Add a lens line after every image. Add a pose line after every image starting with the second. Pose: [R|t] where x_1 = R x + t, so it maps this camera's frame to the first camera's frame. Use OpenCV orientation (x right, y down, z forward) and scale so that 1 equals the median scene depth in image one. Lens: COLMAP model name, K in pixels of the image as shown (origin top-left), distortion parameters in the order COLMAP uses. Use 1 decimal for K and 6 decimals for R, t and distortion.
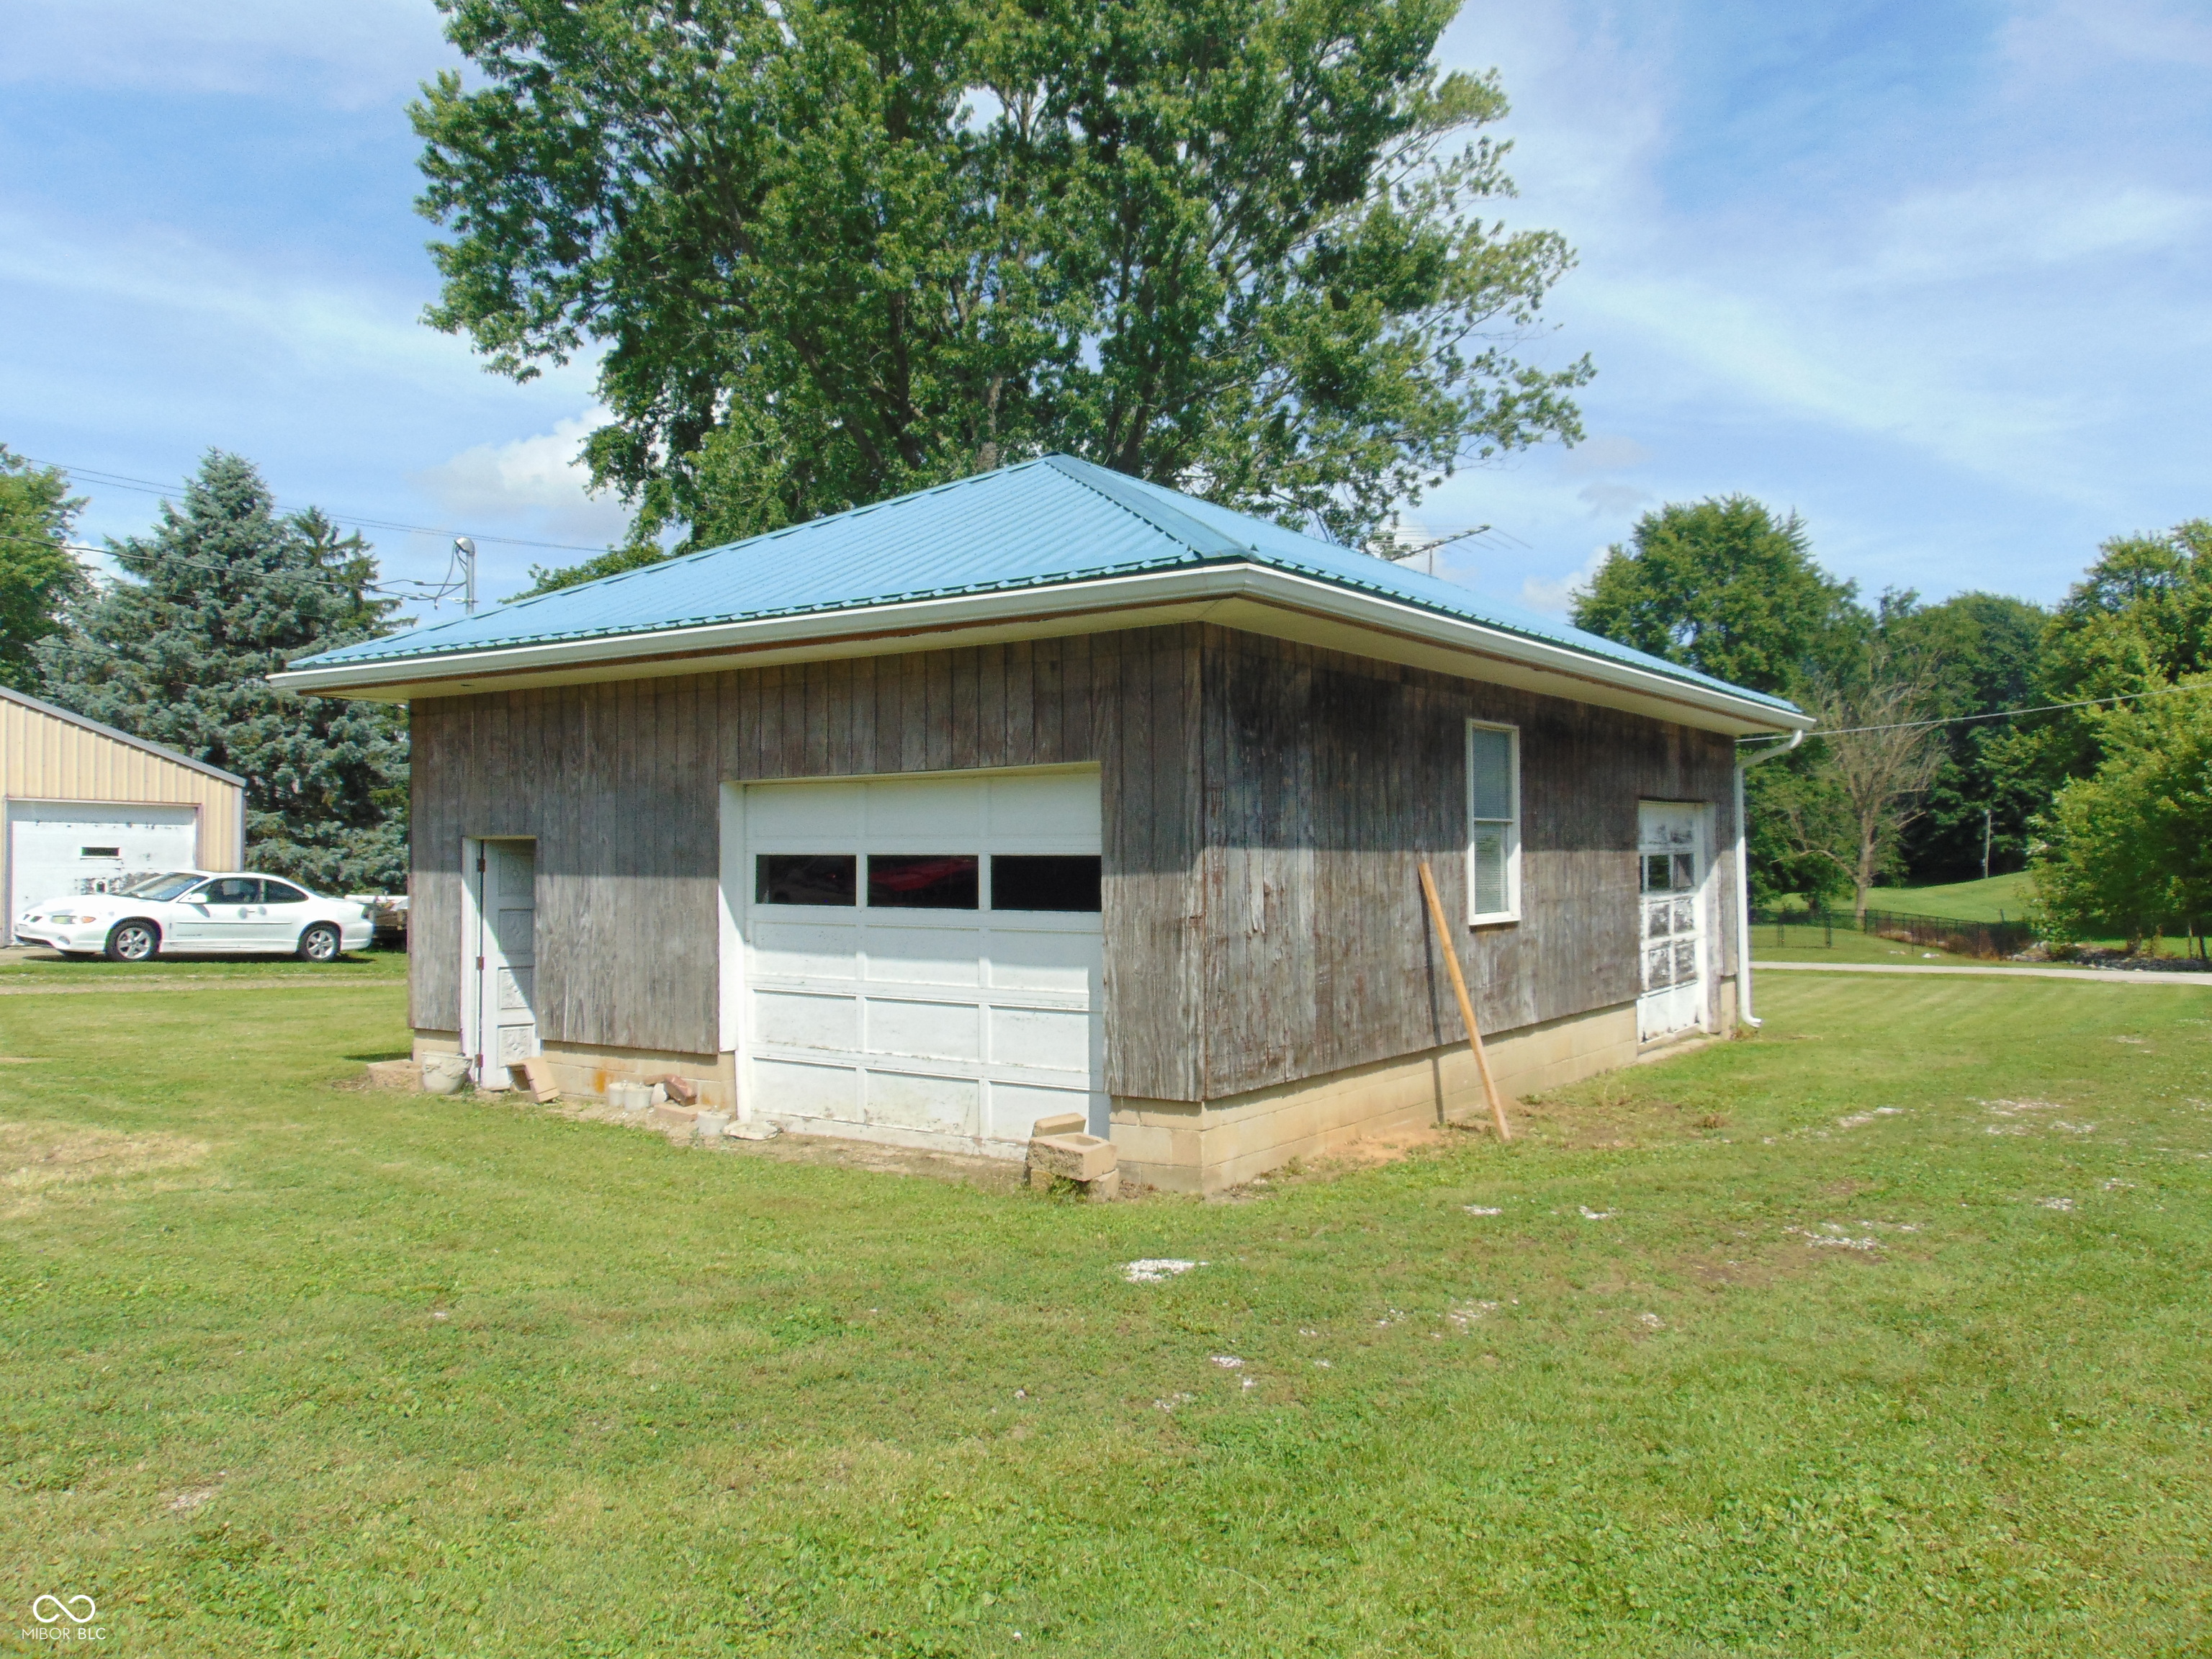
lens RADIAL K [[1625.2, 0, 1106.0], [0, 1625.2, 829.5], [0, 0, 1]] dist [-0.009482, 0.032815]
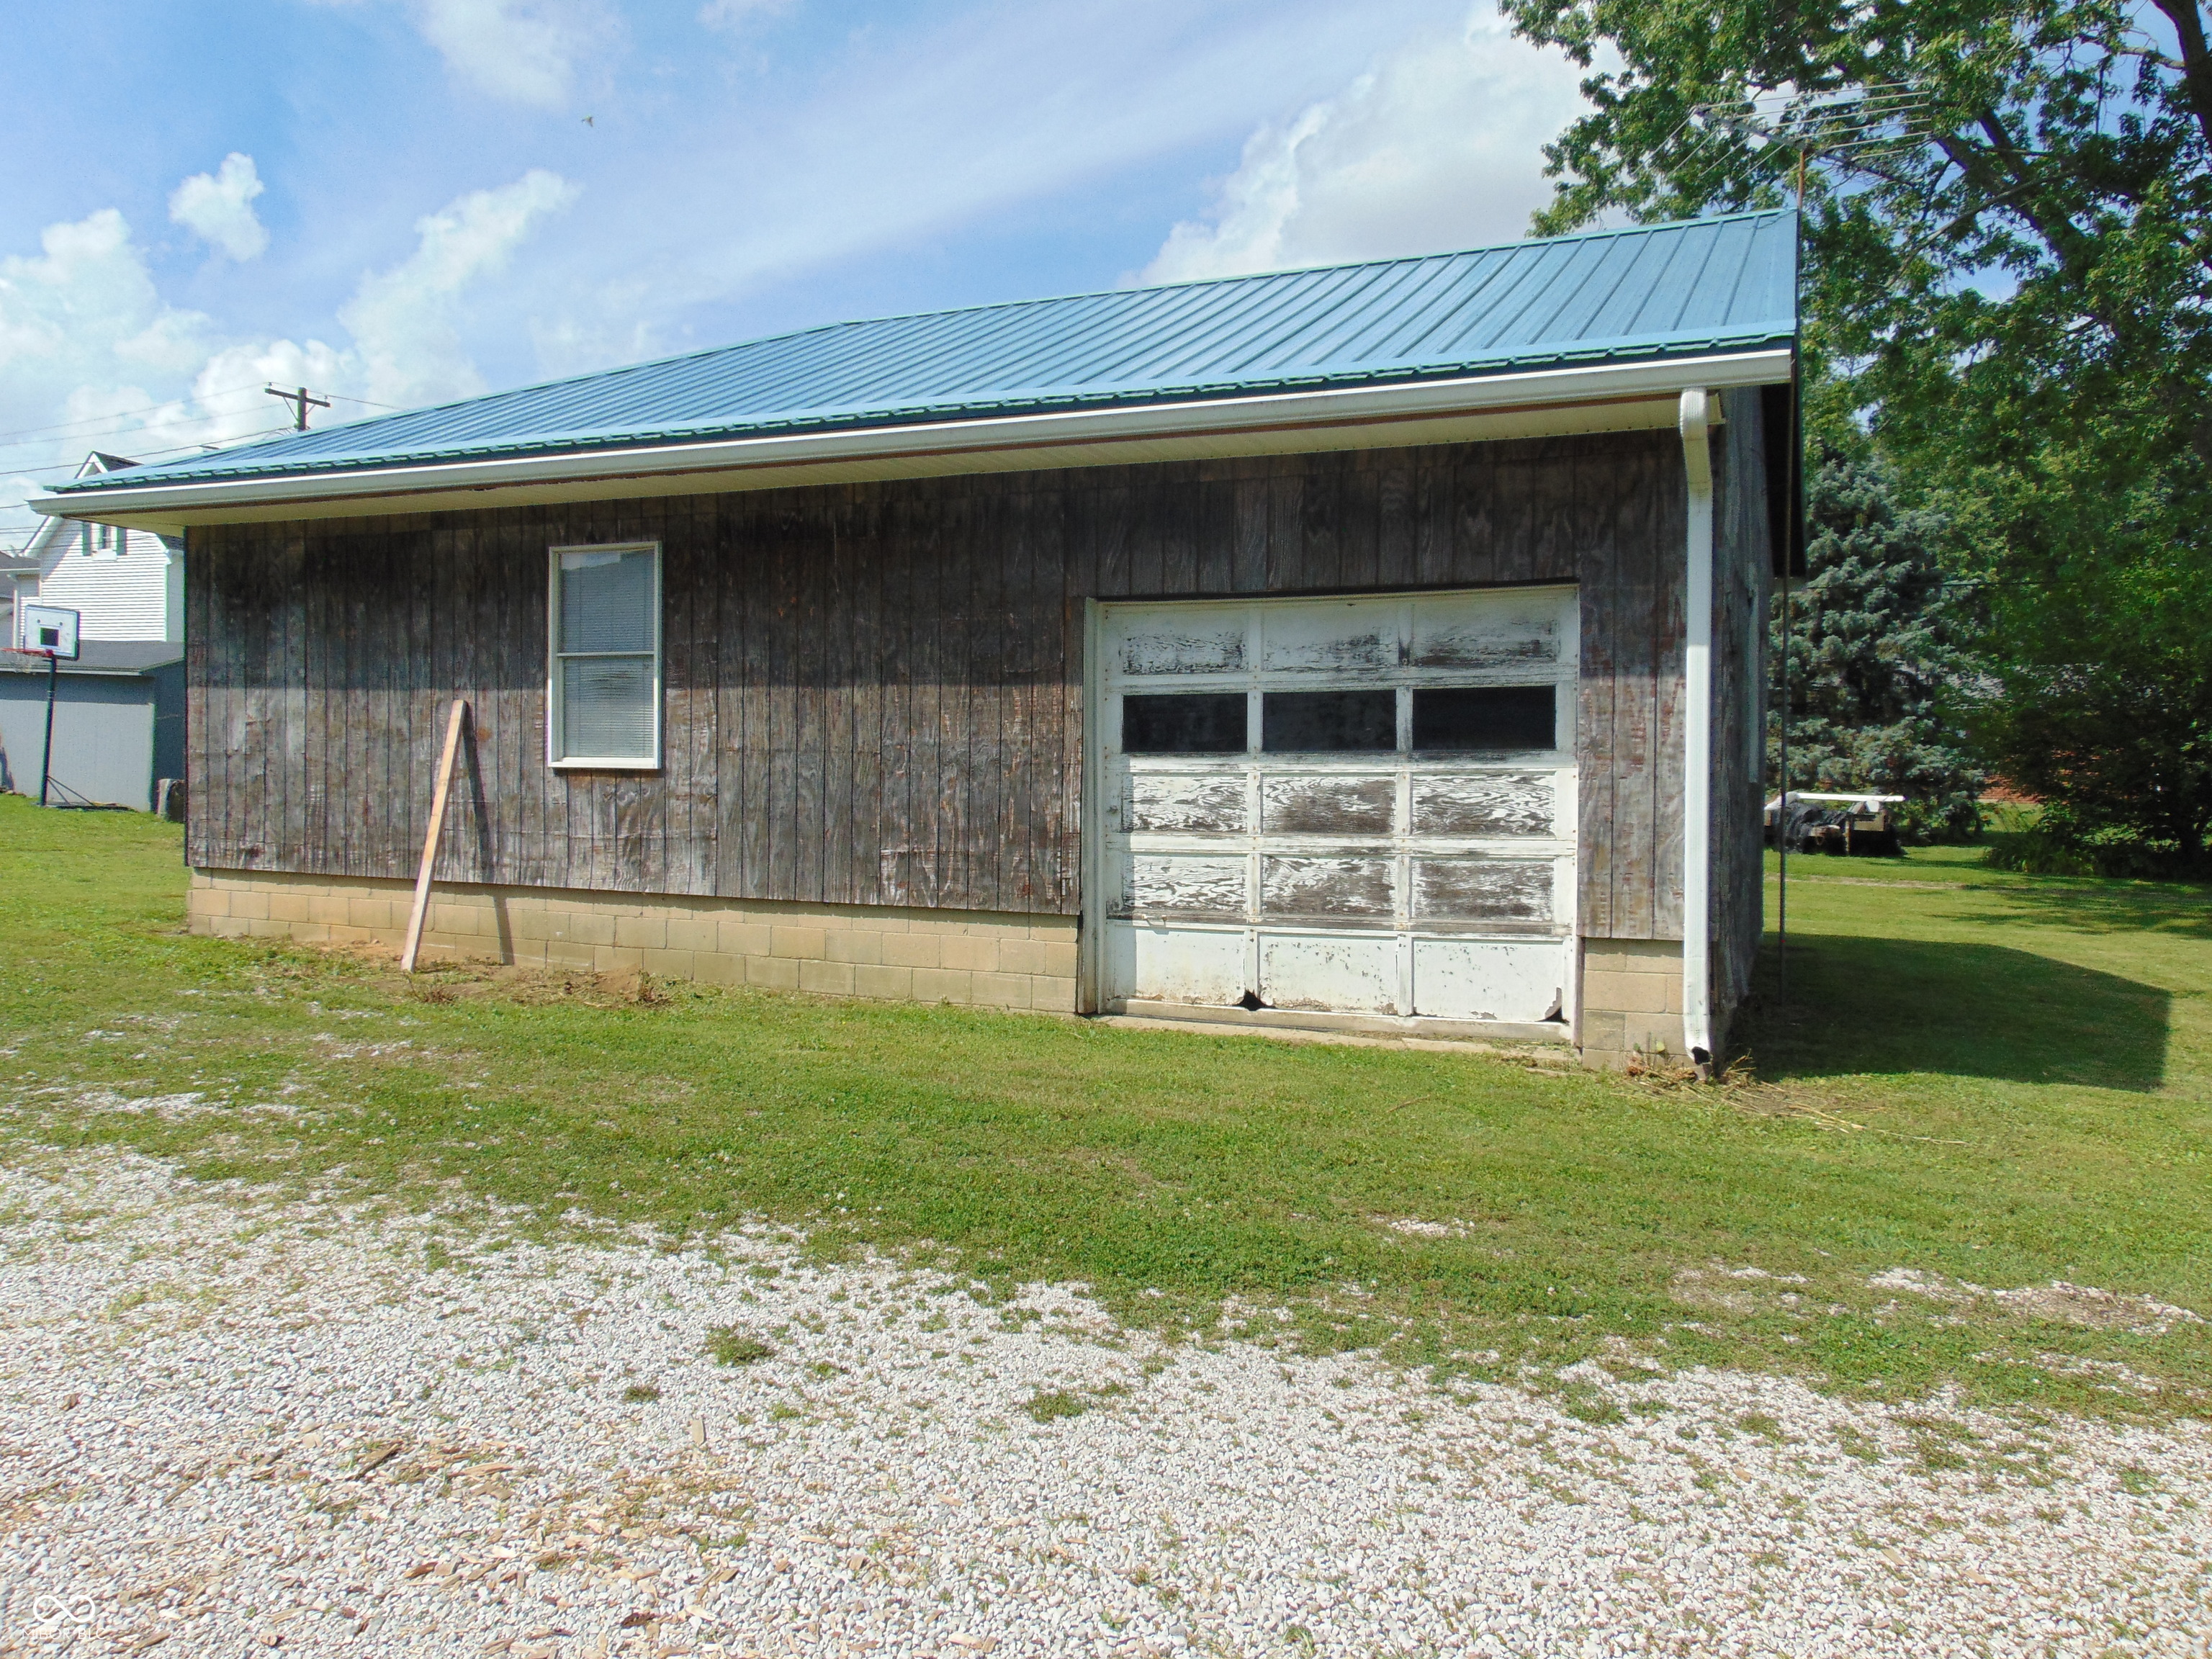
lens RADIAL K [[1647.3, 0, 1106.0], [0, 1647.3, 829.5], [0, 0, 1]] dist [-0.002952, 0.002784]
pose [[0.213854, 0.078967, -0.973669, 0.357513], [0.017048, 0.996274, 0.084545, 0.005717], [0.976717, -0.034679, 0.211711, 0.325818]]
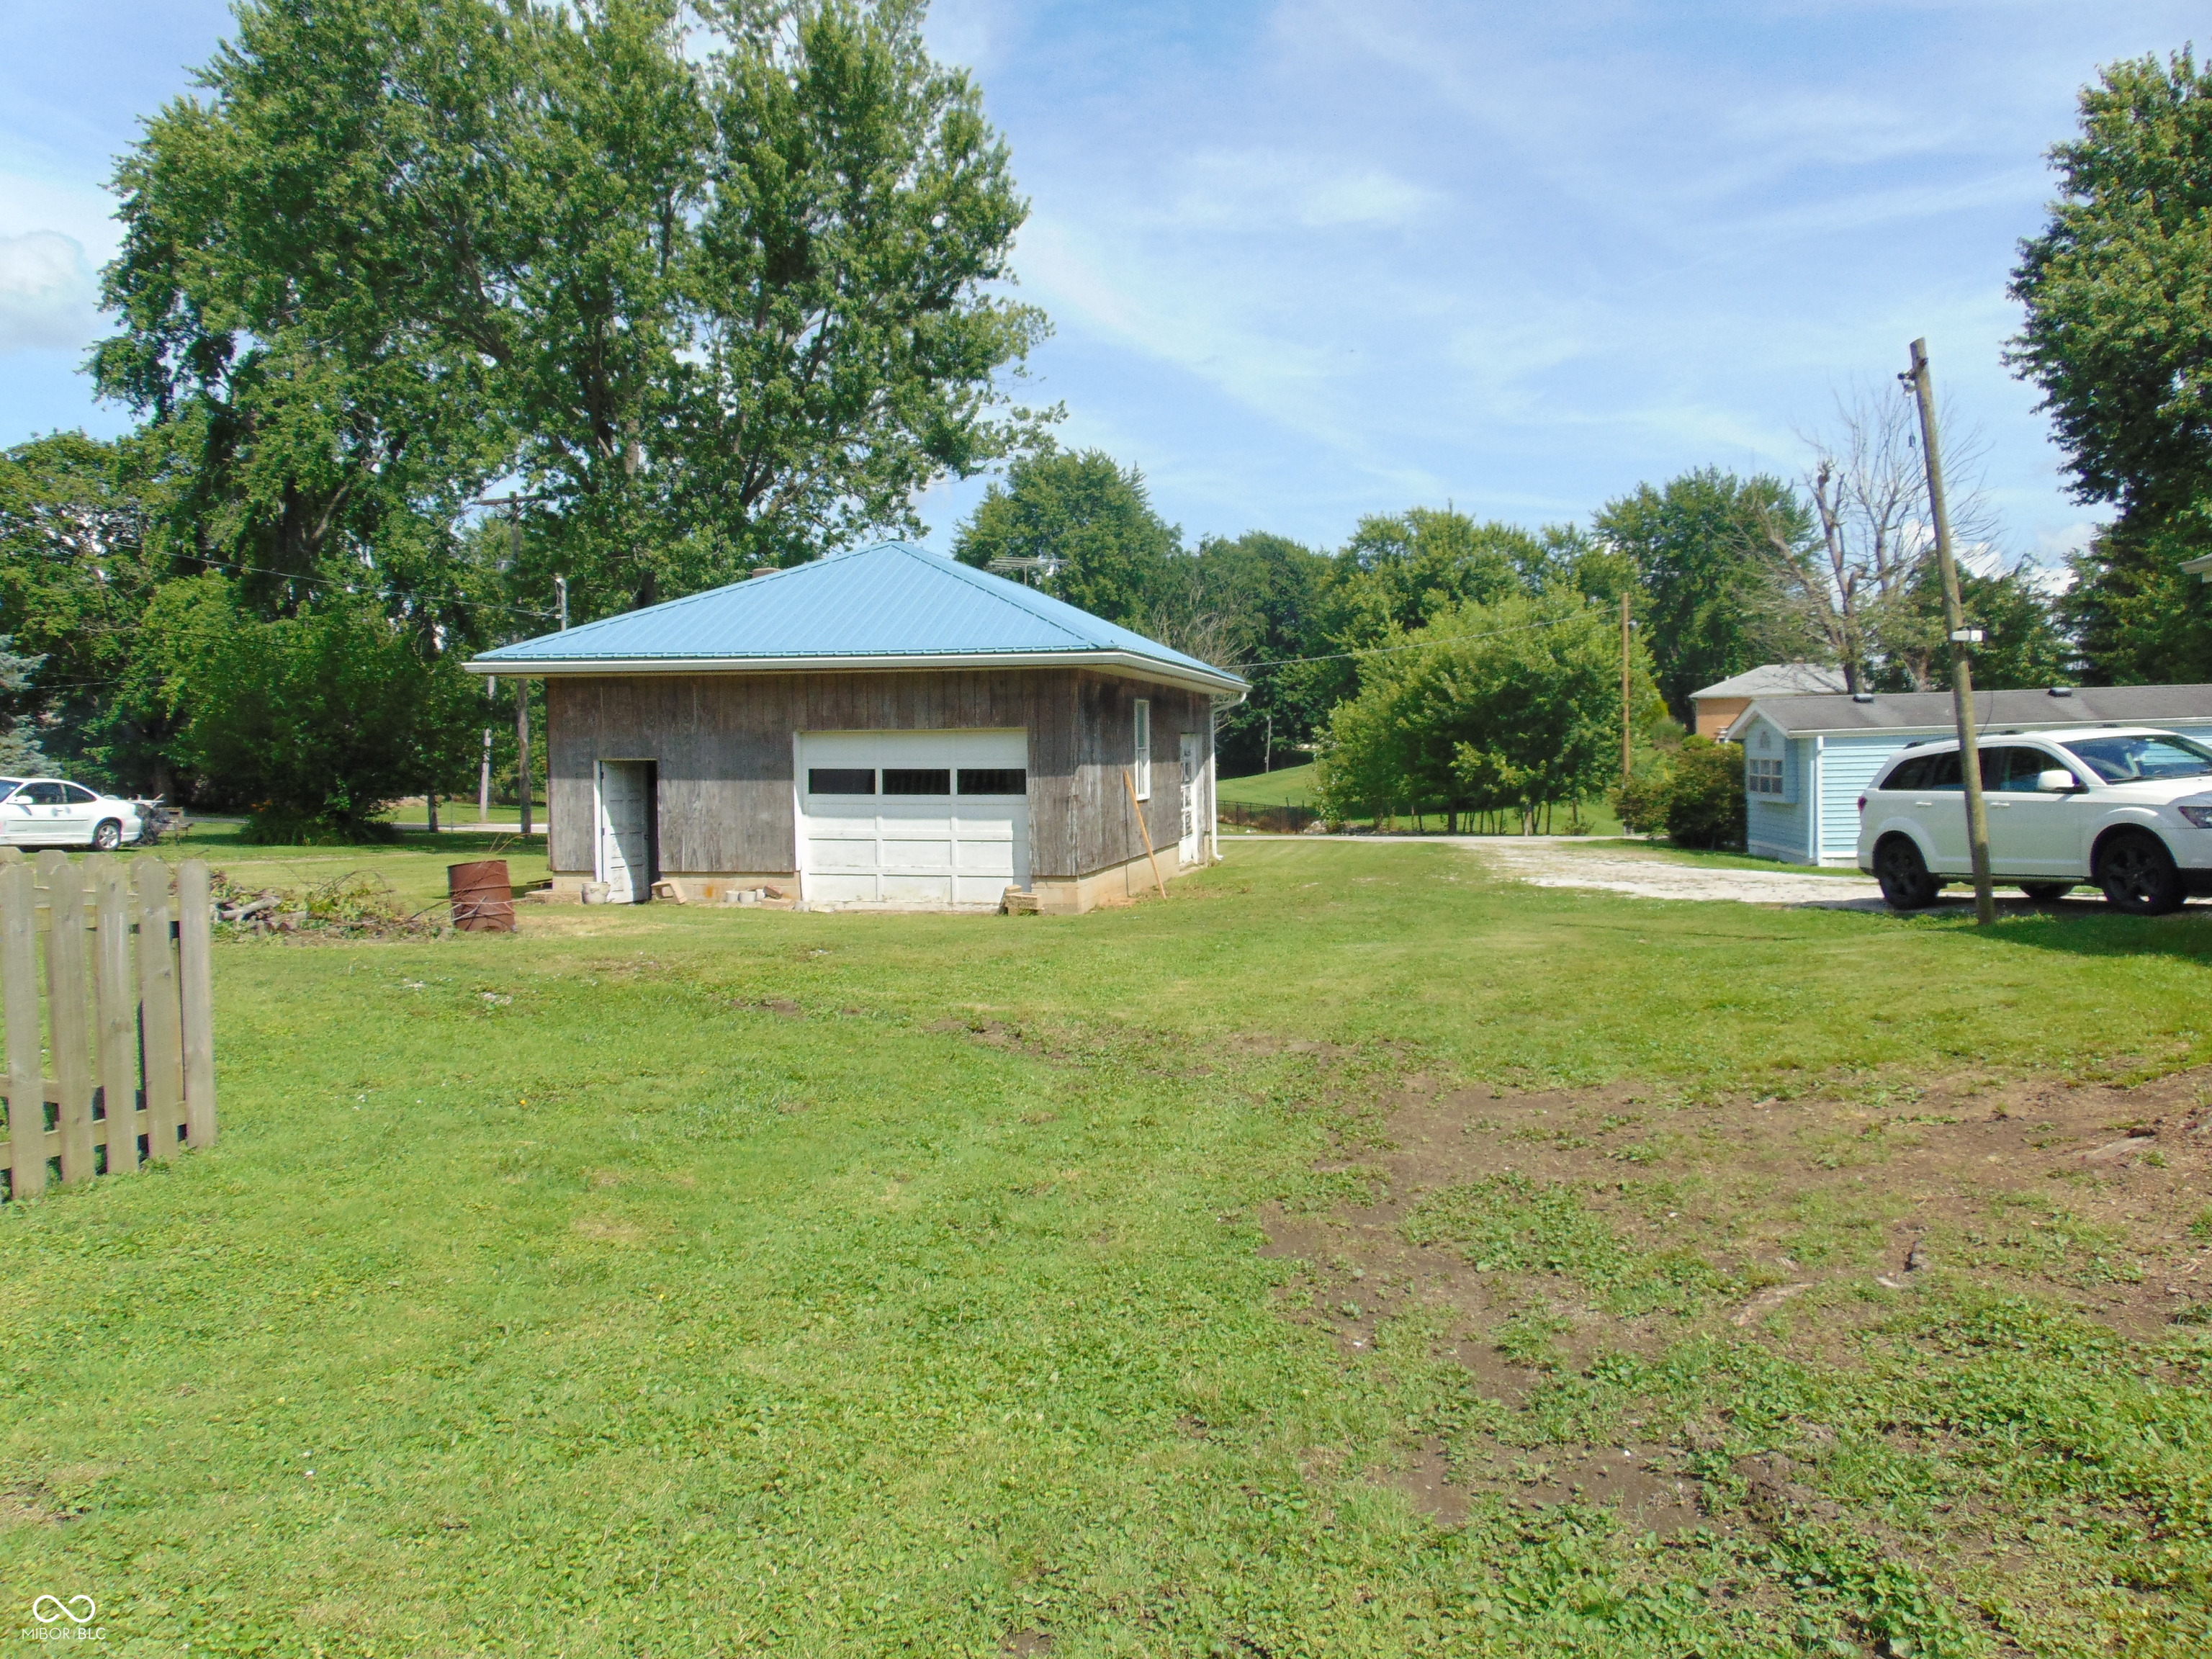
lens RADIAL K [[1625.2, 0, 1106.0], [0, 1625.2, 829.5], [0, 0, 1]] dist [-0.009482, 0.032815]
pose [[0.918973, -0.018394, 0.393890, -0.283062], [-0.006771, 0.998028, 0.062404, -0.015481], [-0.394261, -0.060015, 0.917037, -0.397808]]
